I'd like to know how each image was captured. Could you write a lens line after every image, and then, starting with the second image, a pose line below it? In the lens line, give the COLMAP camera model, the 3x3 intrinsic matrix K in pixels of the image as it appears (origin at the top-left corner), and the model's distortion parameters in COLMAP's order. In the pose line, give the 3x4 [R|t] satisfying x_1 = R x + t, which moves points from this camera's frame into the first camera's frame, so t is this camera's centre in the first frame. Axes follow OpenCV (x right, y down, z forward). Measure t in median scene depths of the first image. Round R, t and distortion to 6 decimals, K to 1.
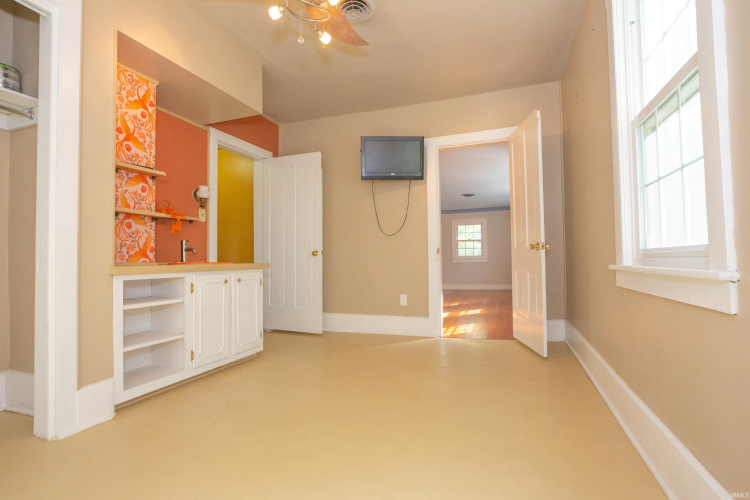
lens RADIAL K [[371.9, 0, 371.9], [0, 371.9, 249.1], [0, 0, 1]] dist [-0.003765, -0.000275]
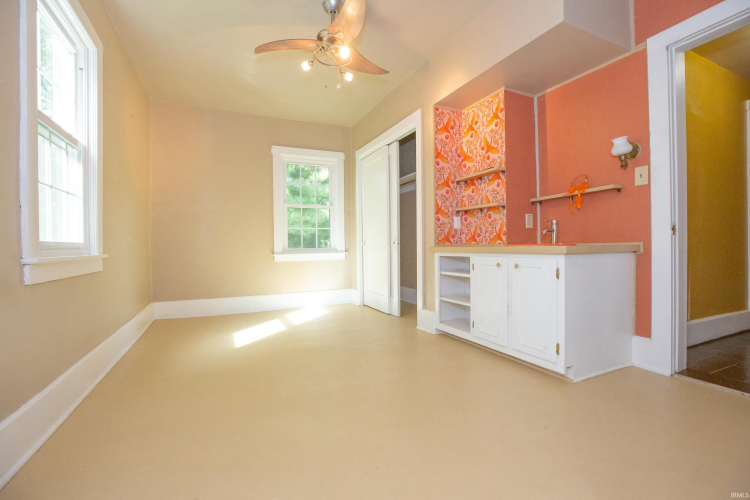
lens RADIAL K [[342.1, 0, 373.8], [0, 342.1, 247.4], [0, 0, 1]] dist [-0.001386, -0.000405]
pose [[-0.705325, 0.017087, -0.708678, 0.495586], [0.033315, 0.999404, -0.009060, 0.043765], [0.708101, -0.030000, -0.705473, 1.546151]]
